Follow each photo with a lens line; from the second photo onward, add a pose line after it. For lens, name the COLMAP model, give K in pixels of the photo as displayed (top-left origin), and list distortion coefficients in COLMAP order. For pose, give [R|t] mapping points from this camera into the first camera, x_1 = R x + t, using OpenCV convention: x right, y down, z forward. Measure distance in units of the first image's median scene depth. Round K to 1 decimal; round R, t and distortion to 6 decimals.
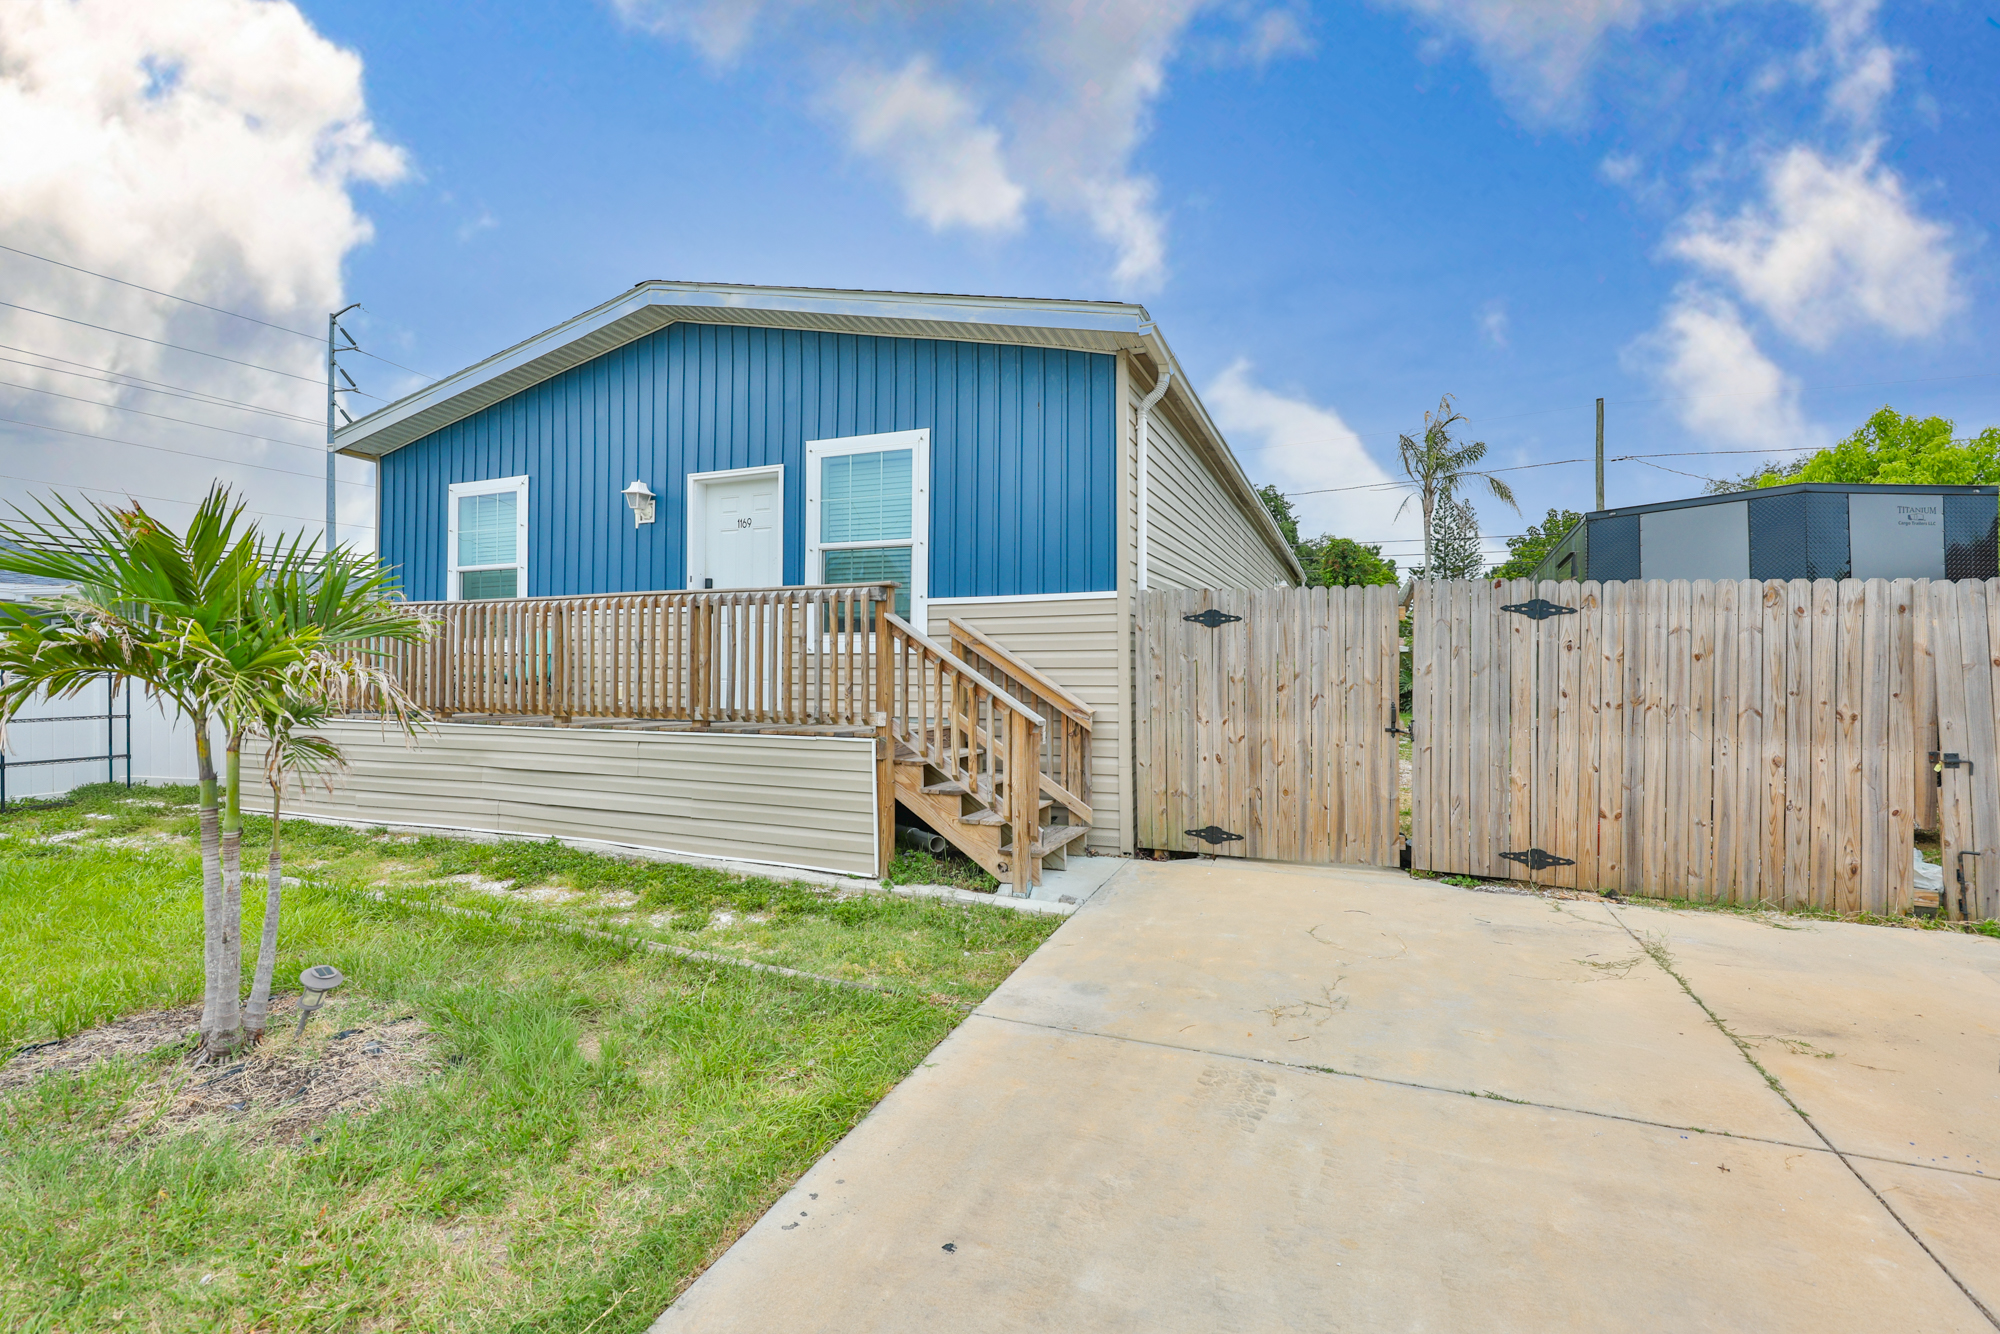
lens RADIAL K [[865.9, 0, 1009.2], [0, 865.9, 662.1], [0, 0, 1]] dist [-0.001509, -0.000048]
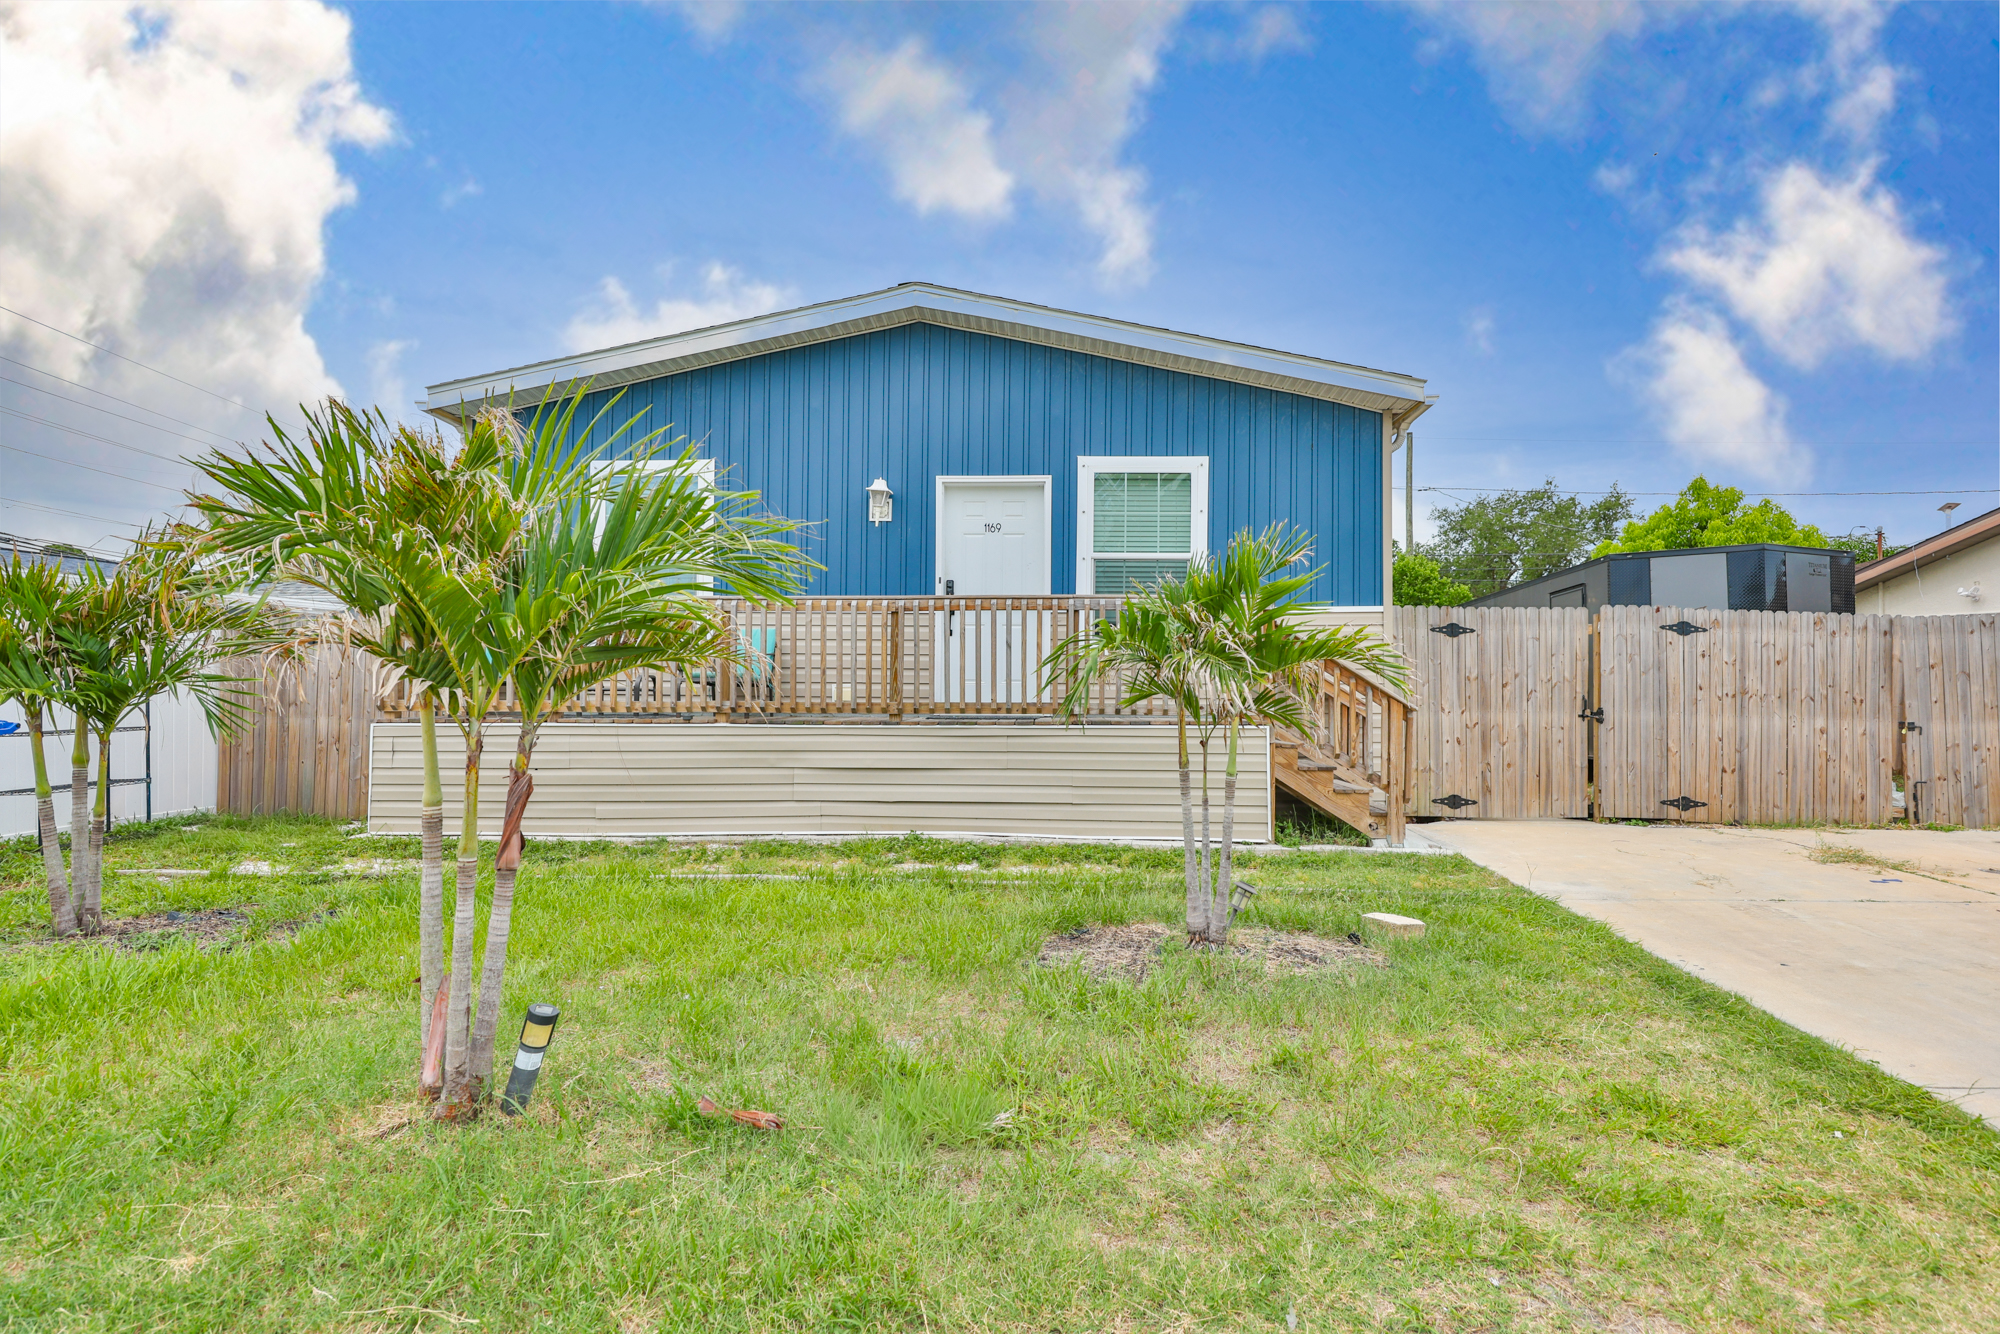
lens RADIAL K [[1031.3, 0, 1003.0], [0, 1031.3, 670.4], [0, 0, 1]] dist [0.000461, 0.000086]
pose [[0.941181, 0.006148, 0.337846, -0.796400], [-0.004051, 0.999968, -0.006913, 0.019100], [-0.337877, 0.005138, 0.941176, -0.172189]]
